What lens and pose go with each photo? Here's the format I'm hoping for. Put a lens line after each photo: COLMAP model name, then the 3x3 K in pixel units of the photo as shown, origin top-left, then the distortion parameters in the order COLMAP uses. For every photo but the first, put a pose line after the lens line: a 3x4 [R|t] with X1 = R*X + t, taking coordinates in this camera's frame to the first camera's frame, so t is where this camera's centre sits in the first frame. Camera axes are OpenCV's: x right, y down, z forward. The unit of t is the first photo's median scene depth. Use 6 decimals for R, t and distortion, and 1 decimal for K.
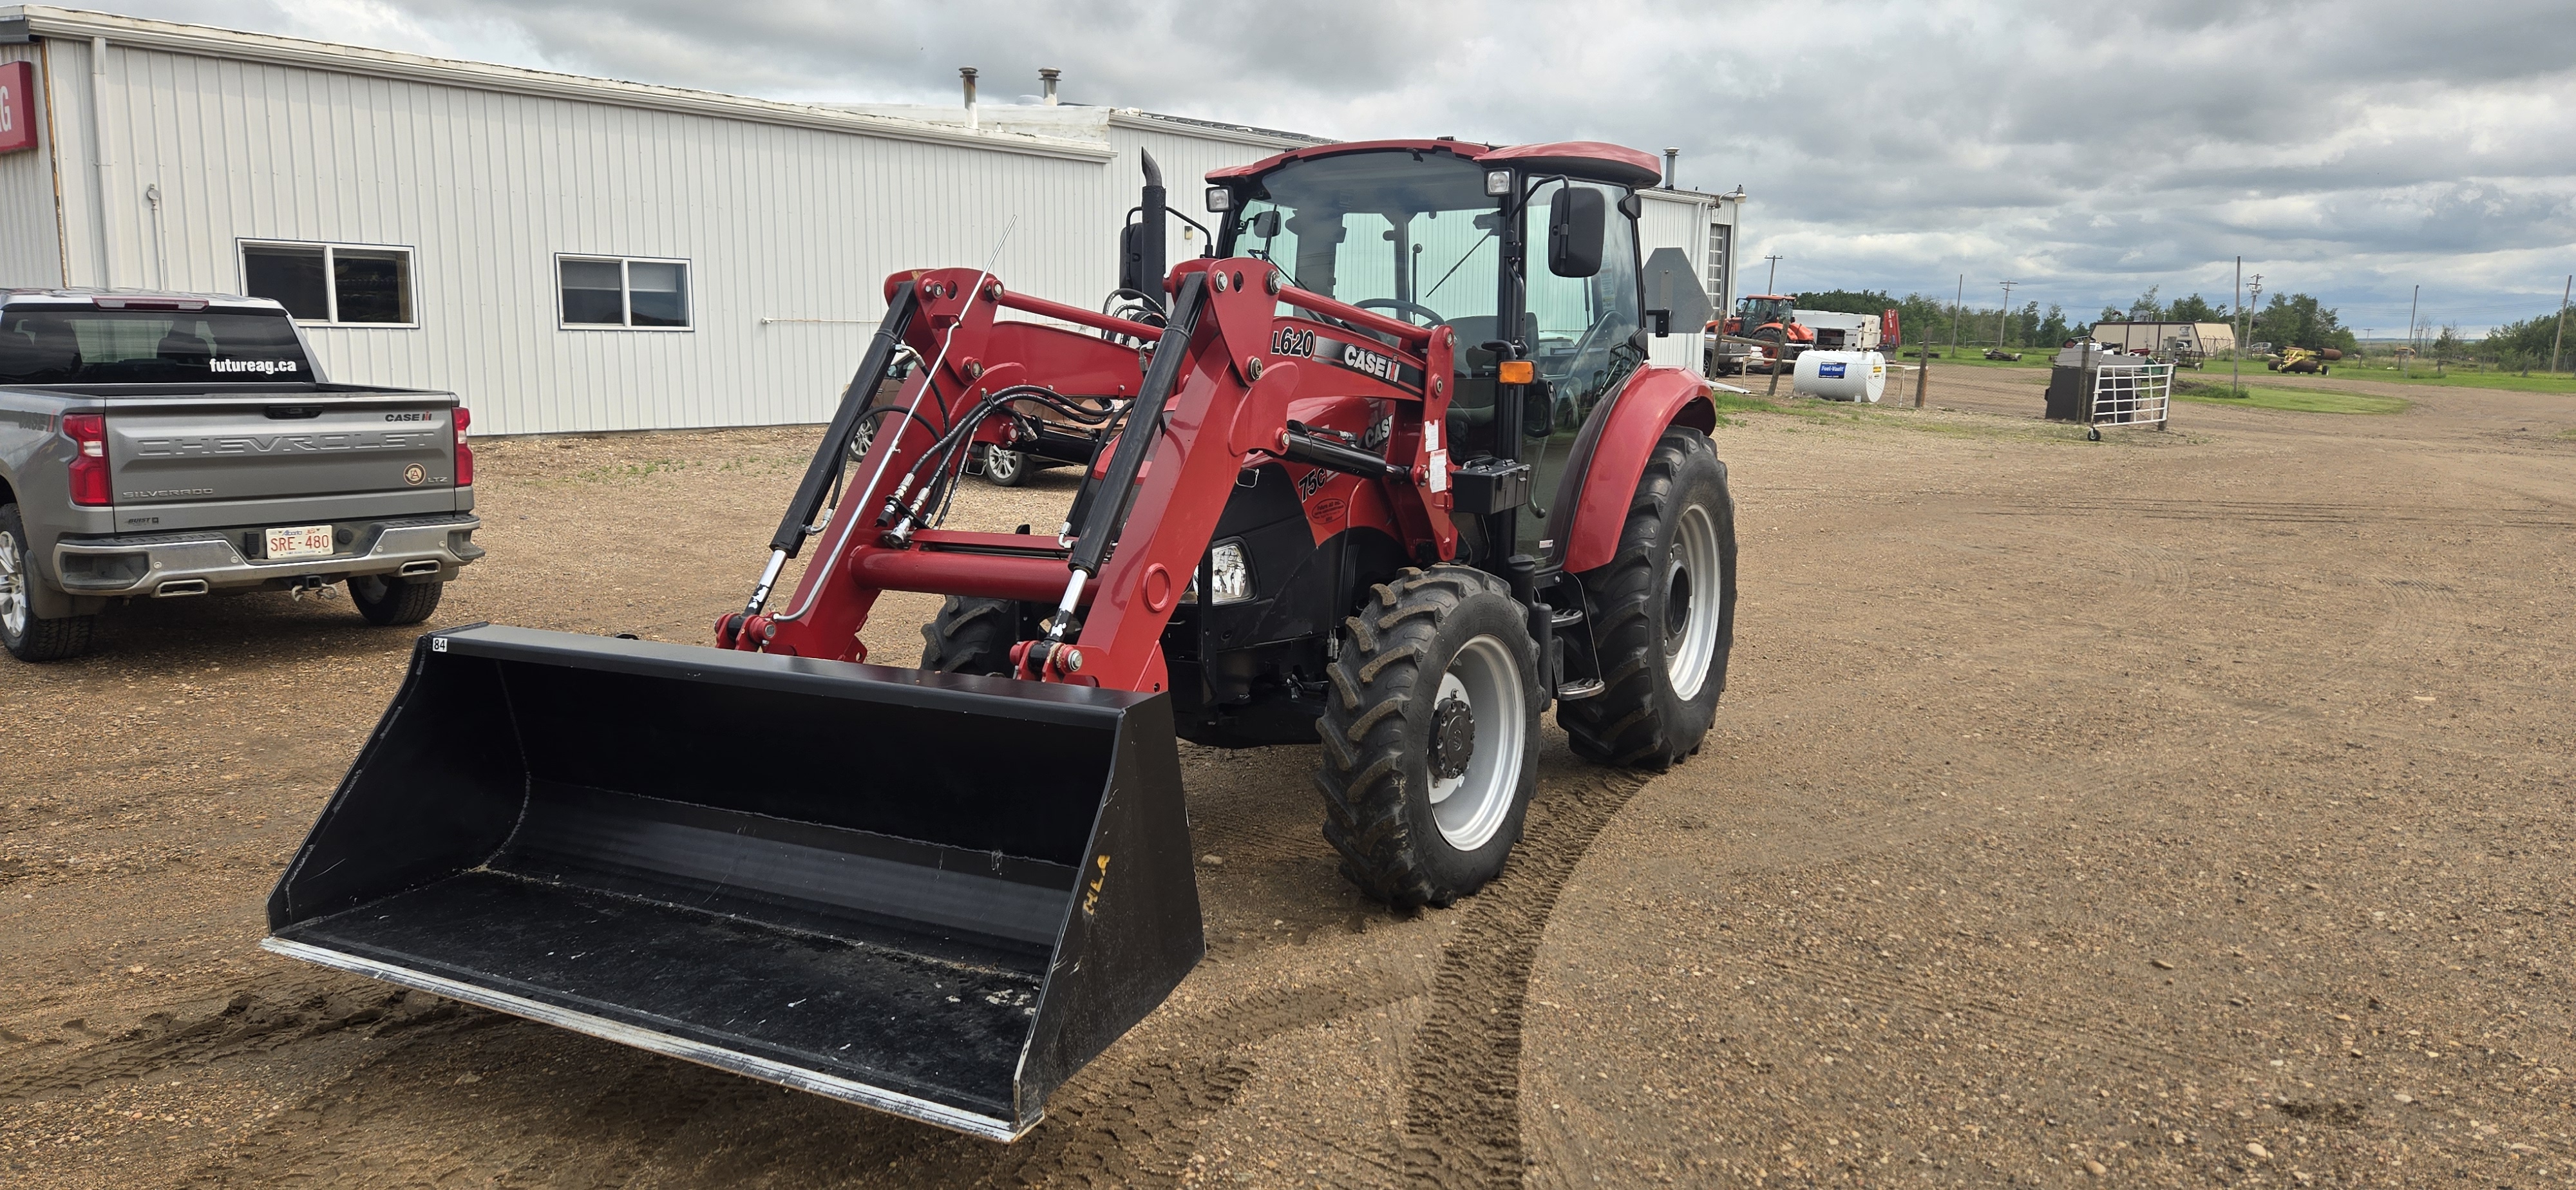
lens RADIAL K [[1718.7, 0, 1274.8], [0, 1718.7, 575.8], [0, 0, 1]] dist [0.054847, -0.014990]
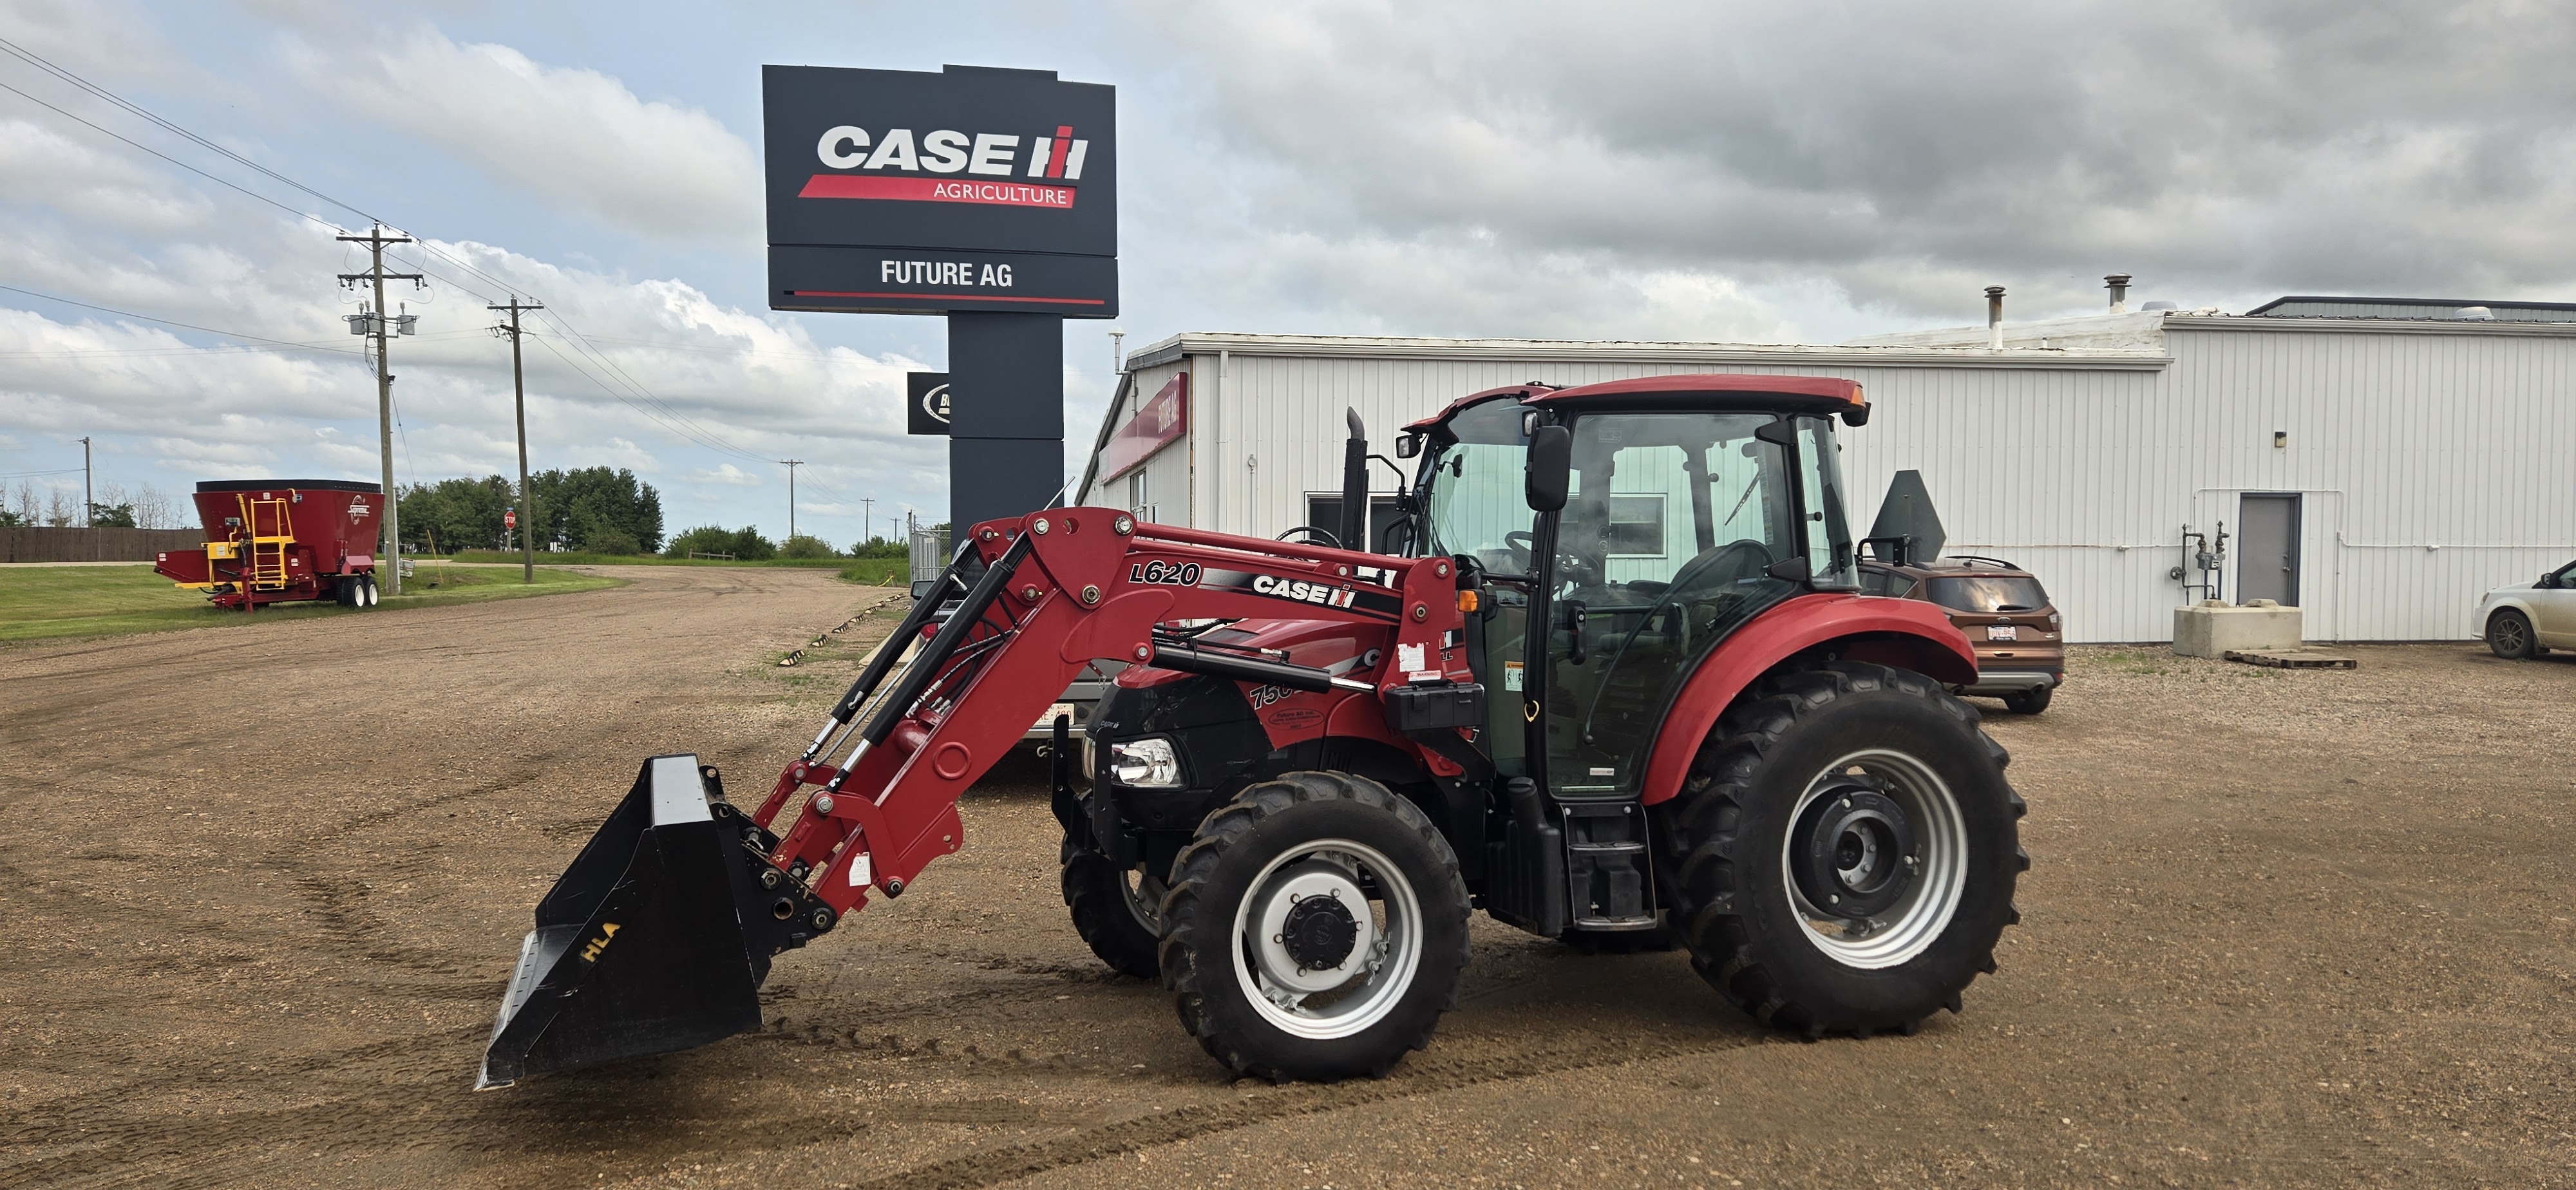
lens RADIAL K [[1718.7, 0, 1283.1], [0, 1718.7, 603.6], [0, 0, 1]] dist [0.054847, -0.014990]
pose [[0.761991, 0.013806, -0.647441, 0.640655], [-0.086333, 0.993014, -0.080433, -0.018701], [0.641808, 0.117184, 0.757859, 0.108965]]
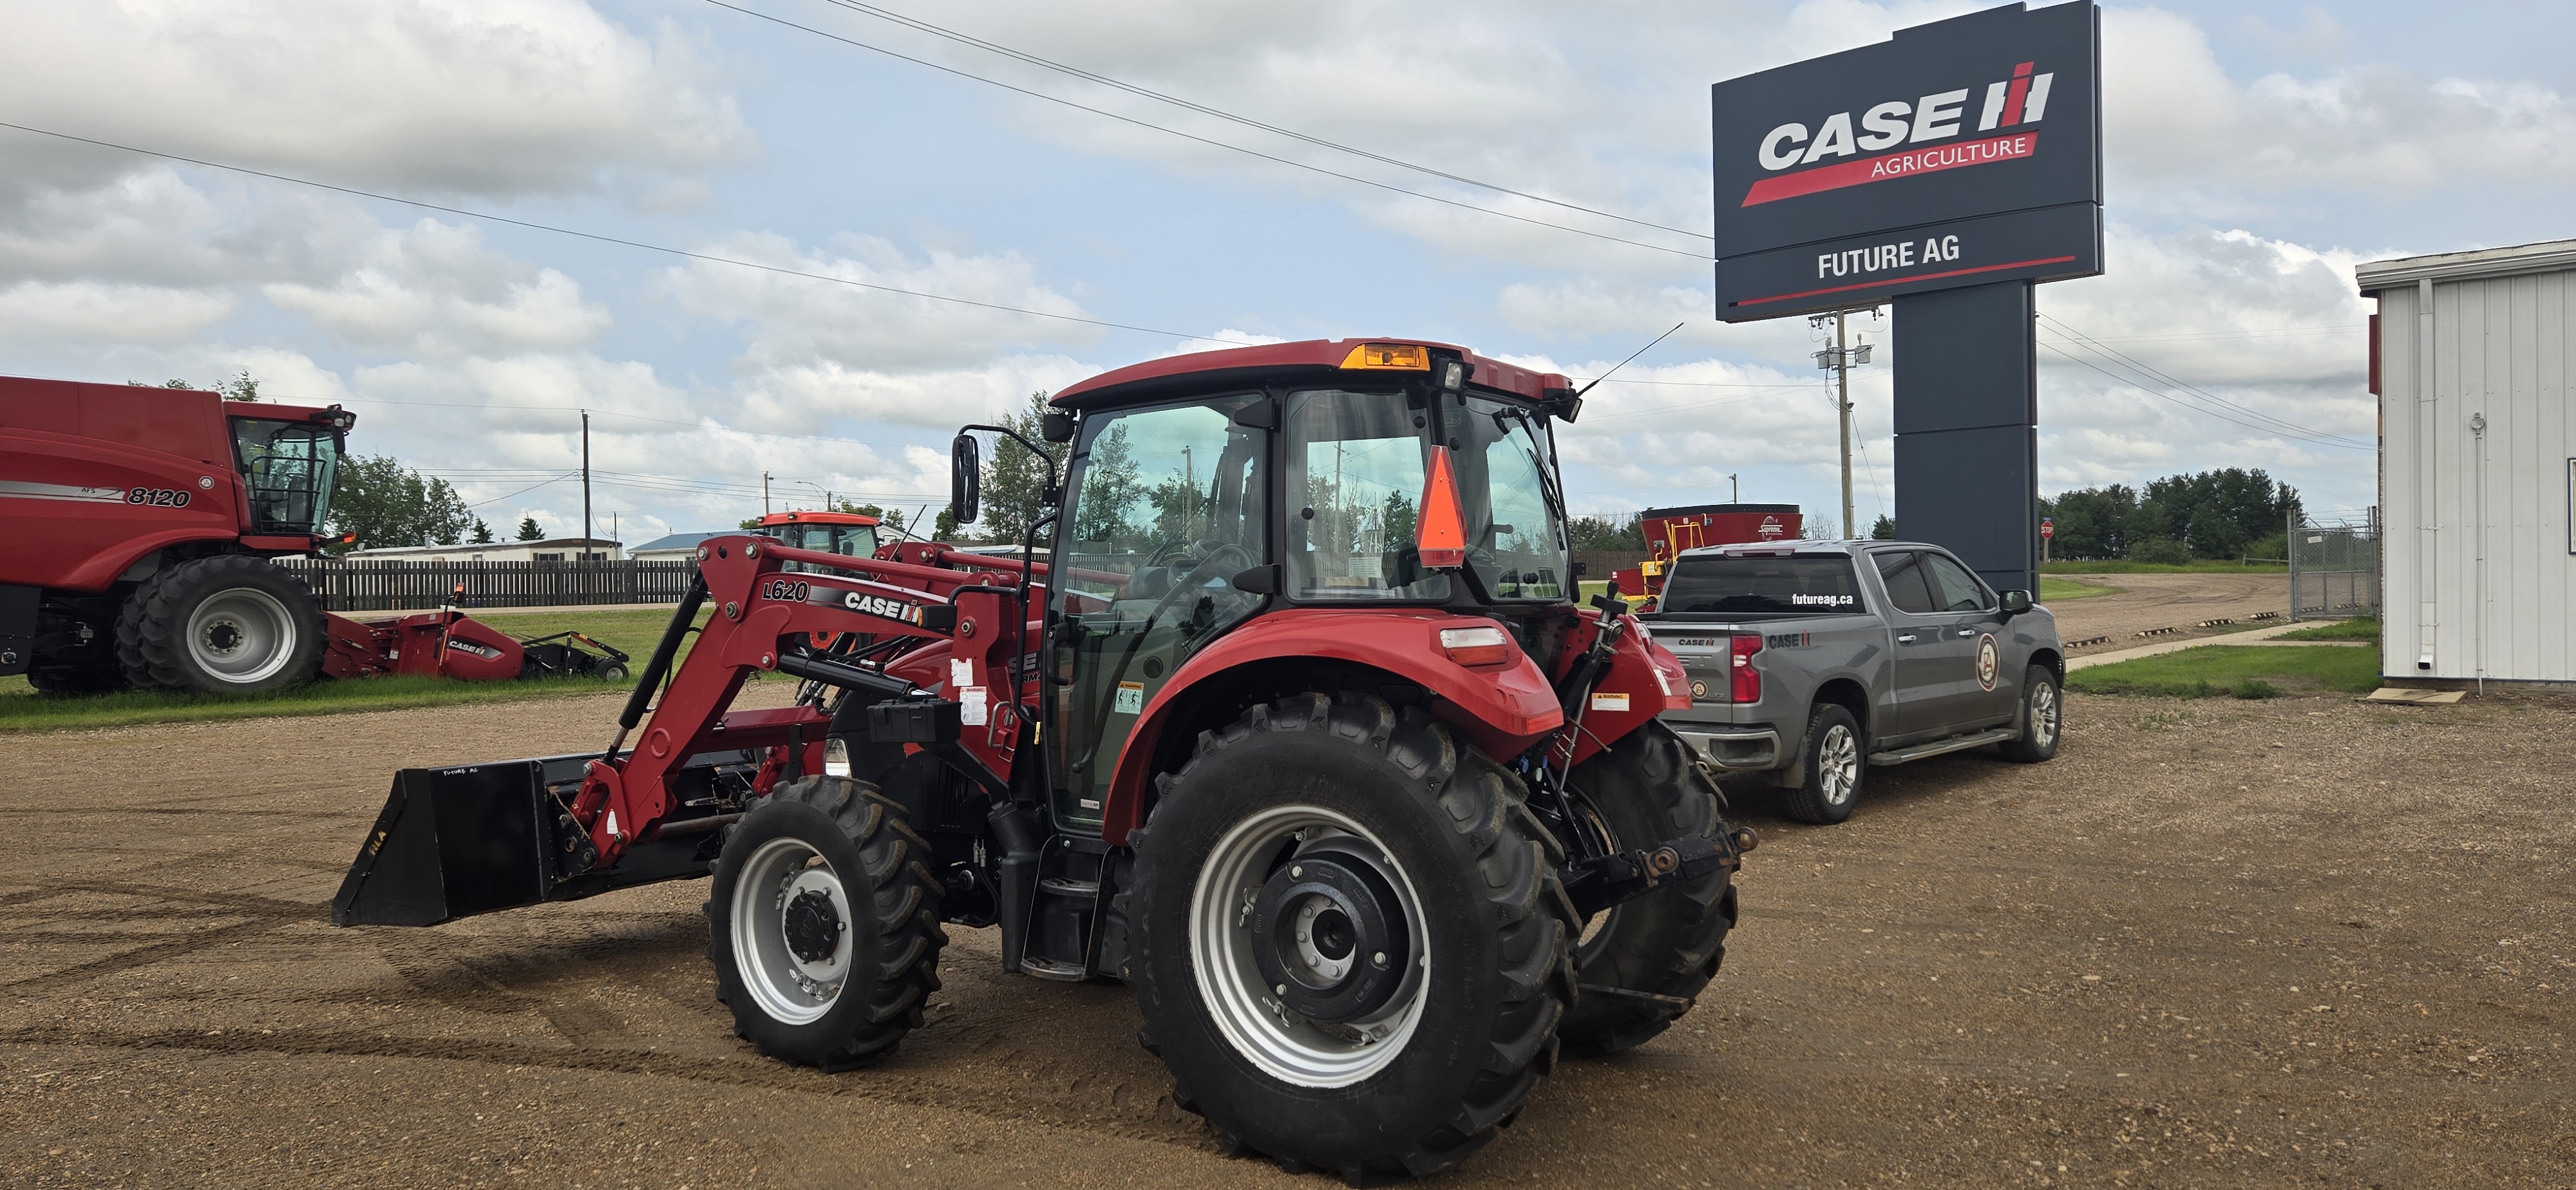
lens RADIAL K [[1718.7, 0, 1275.8], [0, 1718.7, 576.9], [0, 0, 1]] dist [0.054847, -0.014990]
pose [[-0.038036, -0.006613, -0.999254, 1.029564], [-0.117974, 0.993014, -0.002081, -0.142928], [0.992288, 0.117807, -0.038550, 1.081972]]
